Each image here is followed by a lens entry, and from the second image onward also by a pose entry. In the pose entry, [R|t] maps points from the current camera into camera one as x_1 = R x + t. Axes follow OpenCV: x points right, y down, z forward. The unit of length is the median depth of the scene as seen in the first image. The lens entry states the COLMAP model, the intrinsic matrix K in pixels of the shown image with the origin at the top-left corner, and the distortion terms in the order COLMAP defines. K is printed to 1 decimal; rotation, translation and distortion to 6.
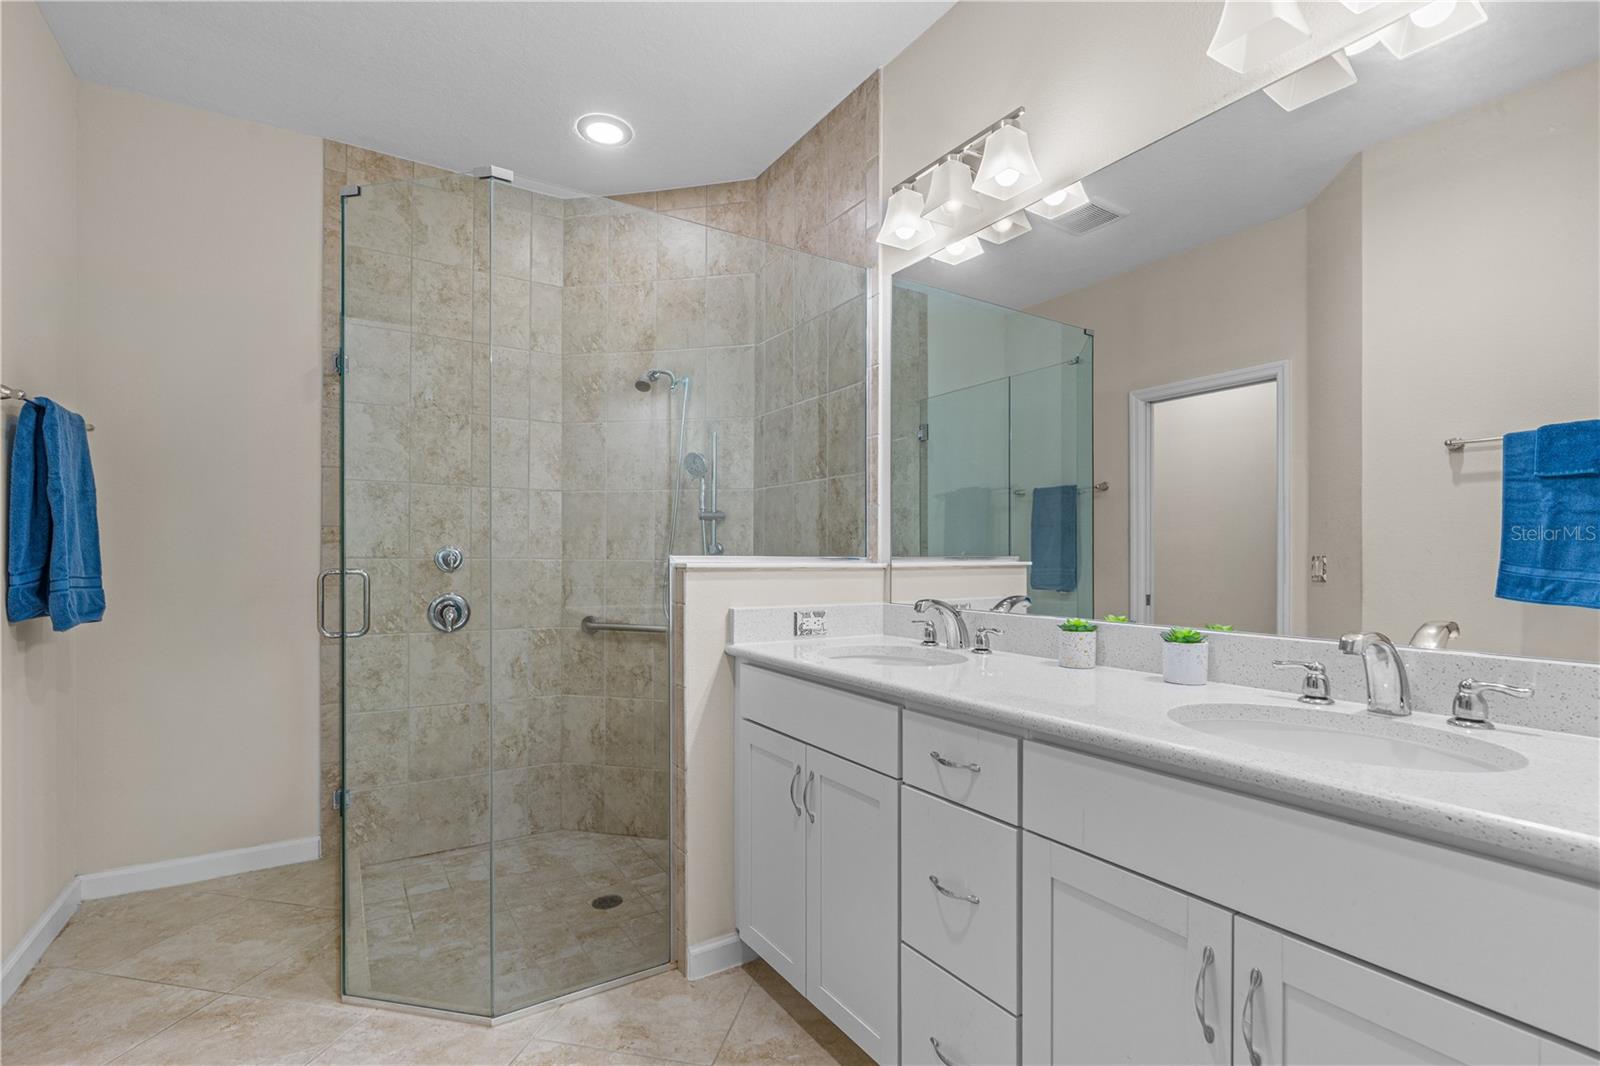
lens RADIAL K [[733.8, 0, 808.5], [0, 733.8, 560.4], [0, 0, 1]] dist [-0.011891, 0.005372]
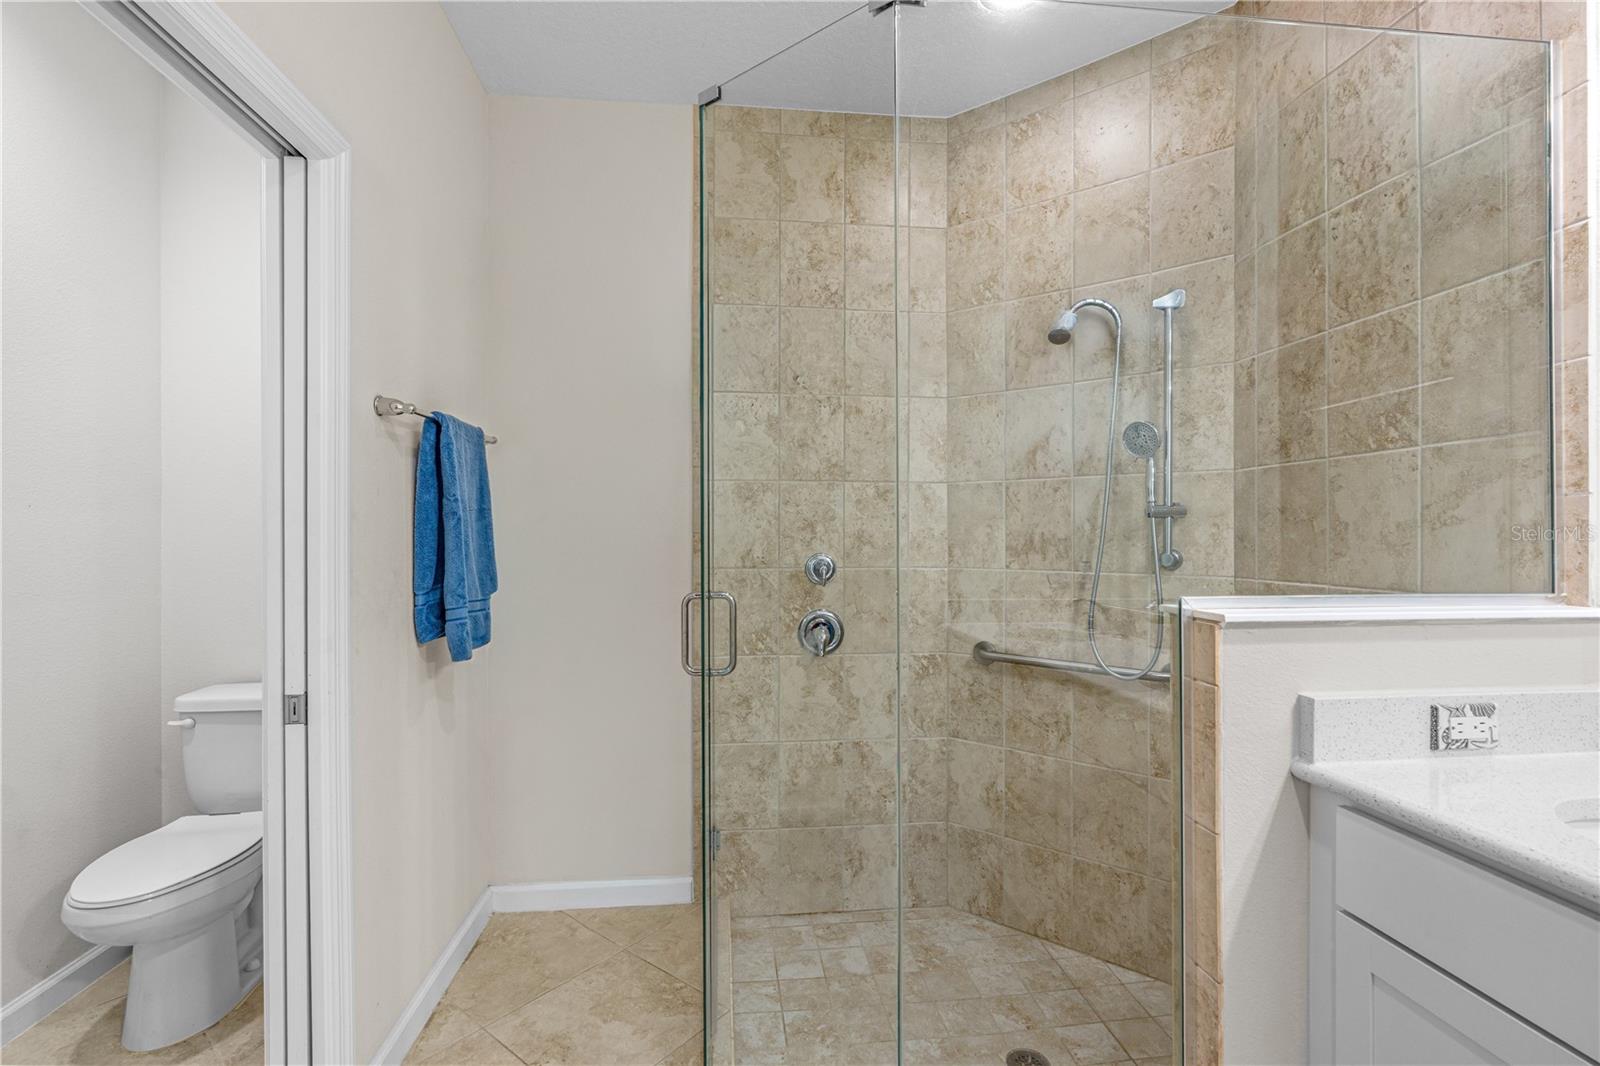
lens RADIAL K [[733.8, 0, 800.4], [0, 733.8, 533.8], [0, 0, 1]] dist [-0.011891, 0.005372]
pose [[0.893973, -0.007638, -0.448057, -0.135493], [0.003740, 0.999947, -0.009584, -0.035294], [0.448106, 0.006893, 0.893954, 0.237721]]
